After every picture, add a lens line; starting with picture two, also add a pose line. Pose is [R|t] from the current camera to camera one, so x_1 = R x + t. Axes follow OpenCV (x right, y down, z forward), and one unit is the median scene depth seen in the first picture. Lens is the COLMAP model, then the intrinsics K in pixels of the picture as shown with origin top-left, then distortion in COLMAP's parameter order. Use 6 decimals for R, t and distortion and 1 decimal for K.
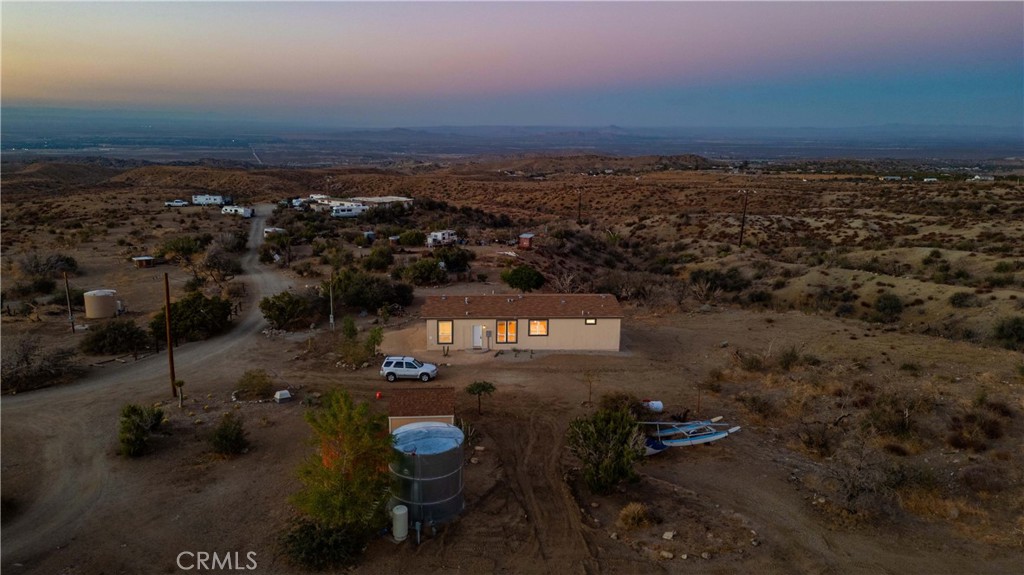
lens RADIAL K [[711.5, 0, 512.0], [0, 711.5, 287.5], [0, 0, 1]] dist [0.094687, -0.071783]
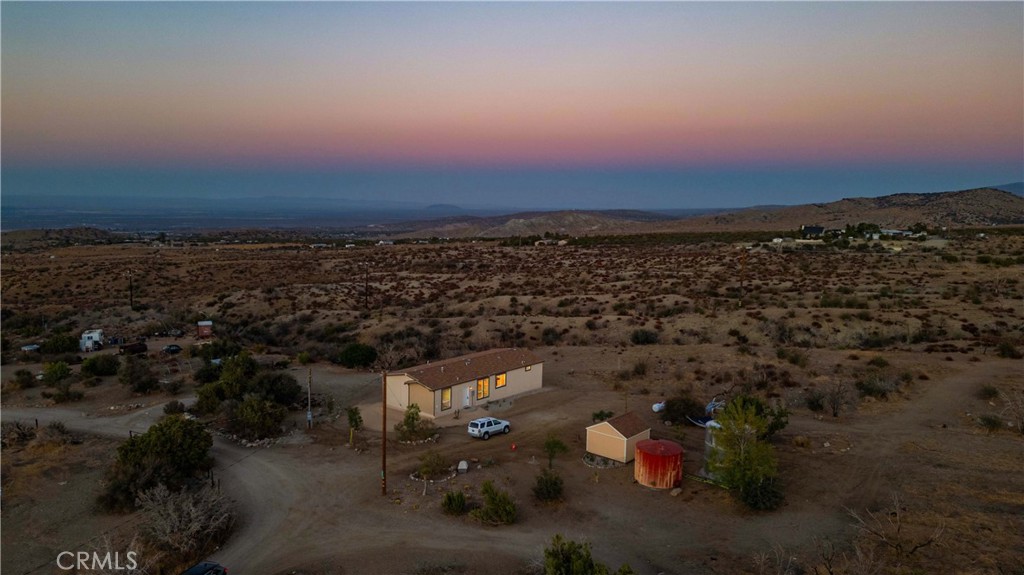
lens RADIAL K [[711.5, 0, 512.0], [0, 711.5, 287.5], [0, 0, 1]] dist [0.094687, -0.071783]
pose [[0.696427, -0.088872, 0.712103, -0.256008], [0.155702, 0.987377, -0.029047, -0.020032], [-0.700532, 0.131105, 0.701474, 0.030638]]
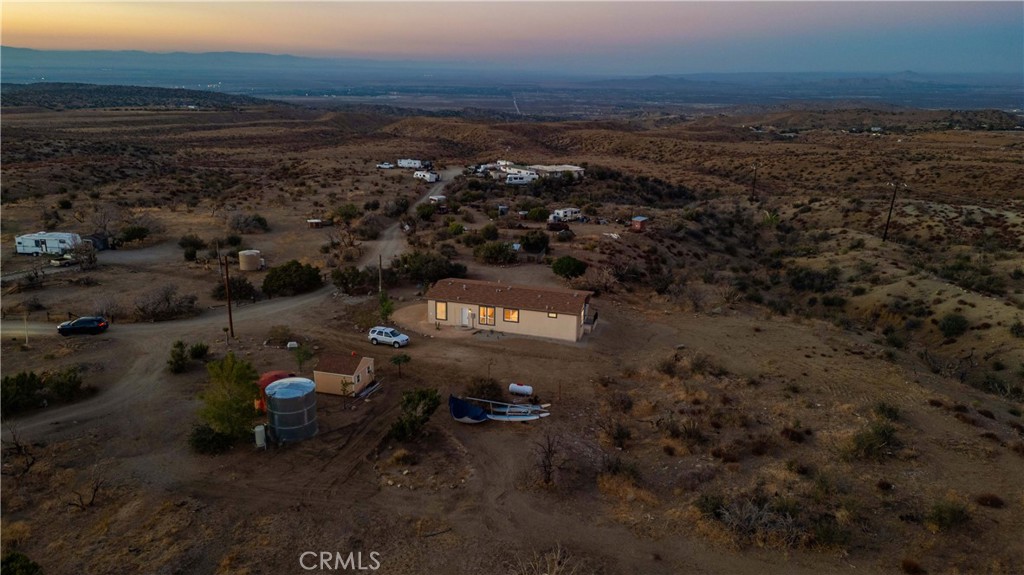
lens RADIAL K [[711.5, 0, 512.0], [0, 711.5, 287.5], [0, 0, 1]] dist [0.094687, -0.071783]
pose [[0.940186, 0.101114, -0.325310, 0.137878], [-0.078659, 0.993565, 0.081490, -0.029428], [0.331457, -0.051027, 0.942090, -0.053253]]
